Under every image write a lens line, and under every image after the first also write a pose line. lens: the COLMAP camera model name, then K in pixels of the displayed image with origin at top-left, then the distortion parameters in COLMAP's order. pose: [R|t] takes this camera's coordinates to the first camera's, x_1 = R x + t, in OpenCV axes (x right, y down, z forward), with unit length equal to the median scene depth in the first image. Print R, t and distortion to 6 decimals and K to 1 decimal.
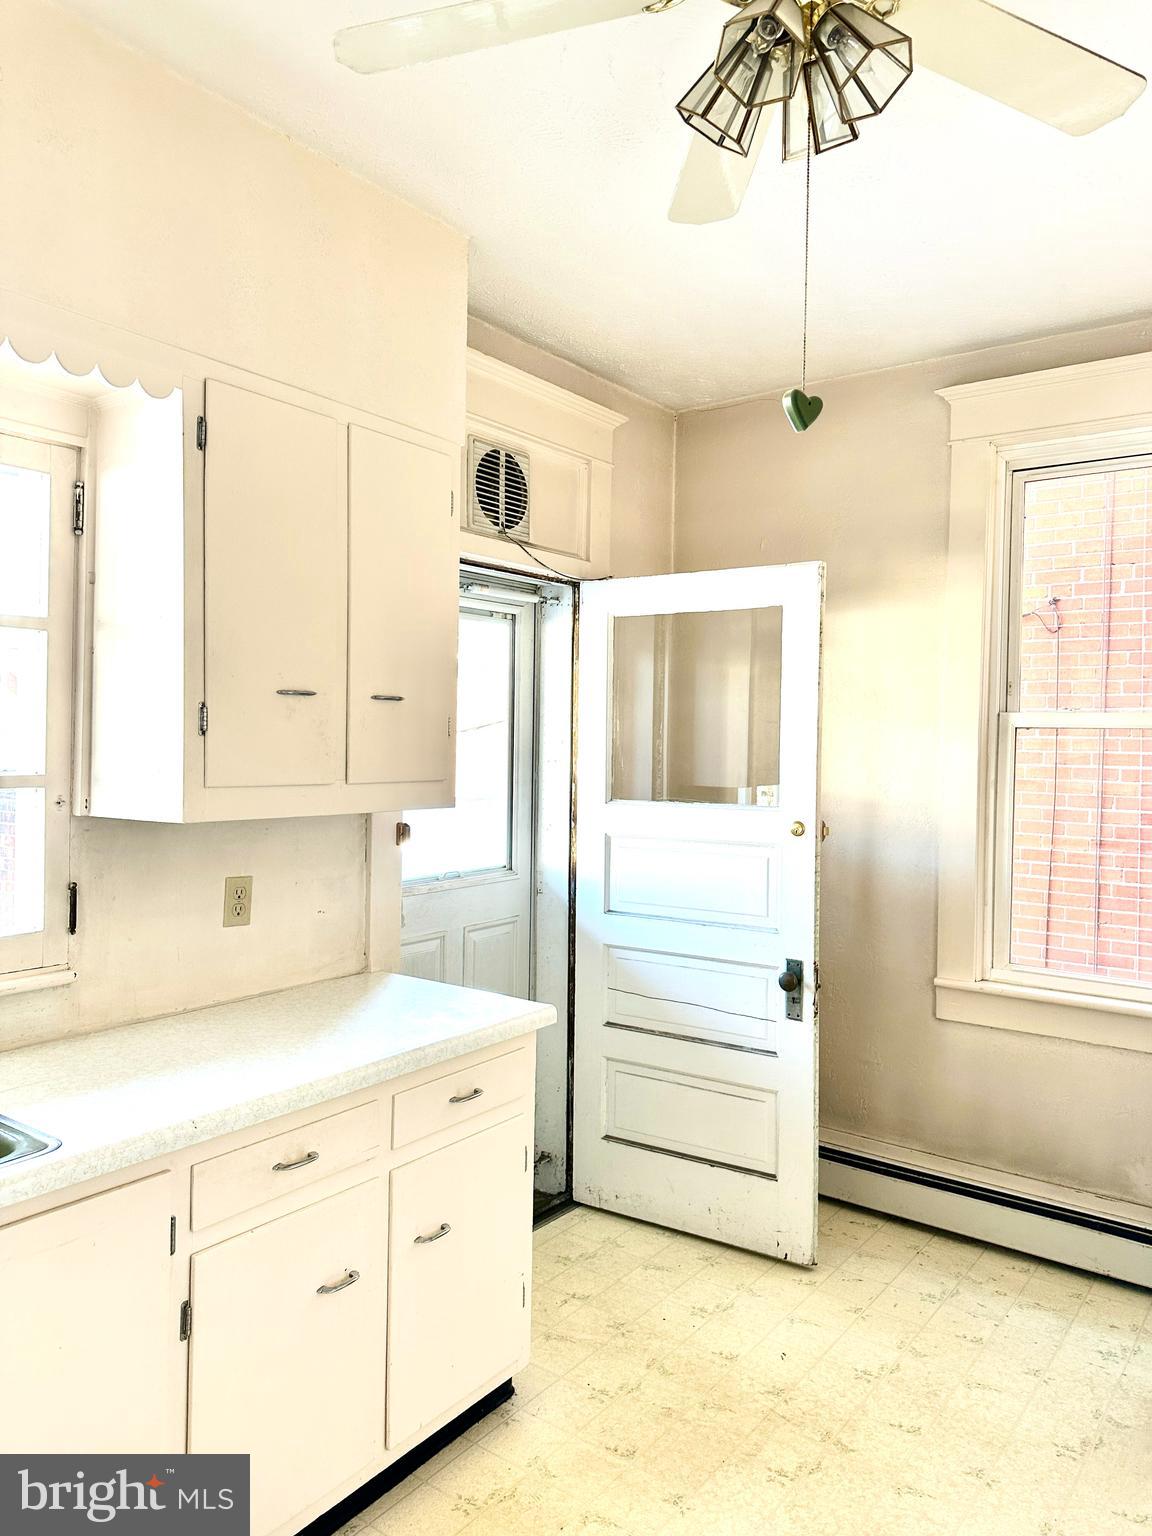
lens RADIAL K [[1052.8, 0, 582.9], [0, 1052.8, 748.3], [0, 0, 1]] dist [0.109478, -0.156899]
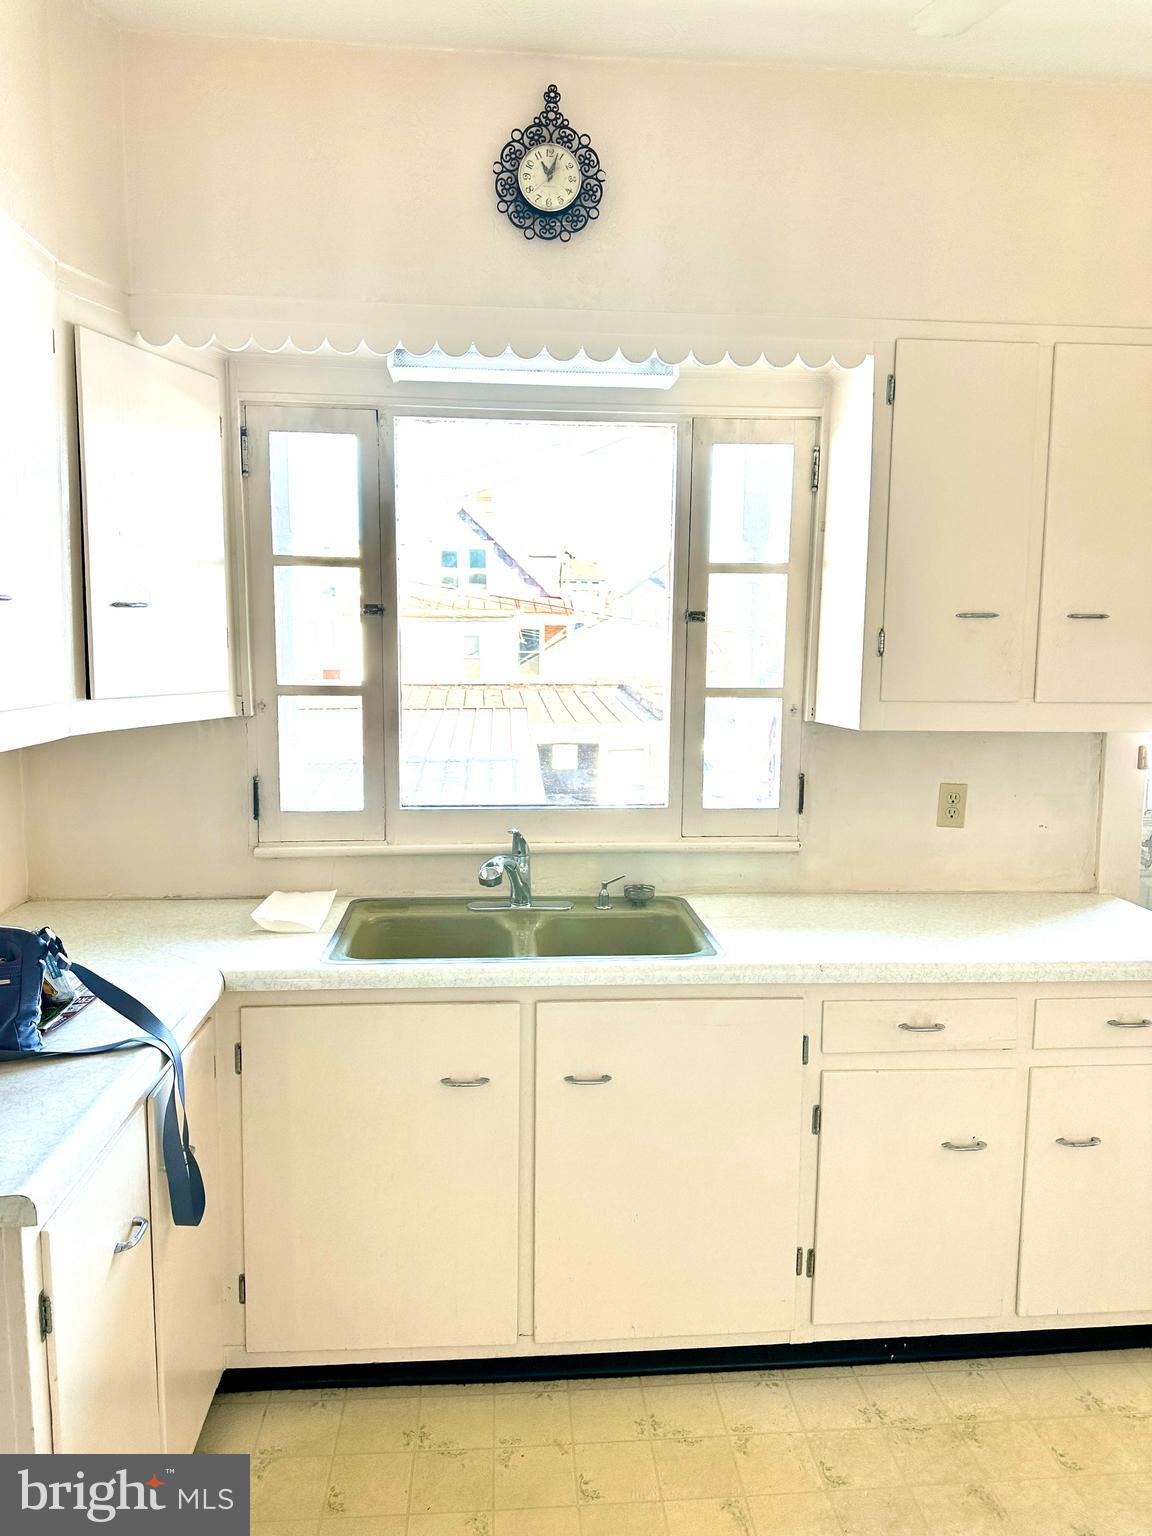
lens RADIAL K [[1052.8, 0, 582.9], [0, 1052.8, 748.3], [0, 0, 1]] dist [0.109478, -0.156899]
pose [[0.668871, 0.063941, -0.740623, 0.272785], [-0.003031, 0.996520, 0.083296, -0.007291], [0.743372, -0.053469, 0.666738, -0.020739]]
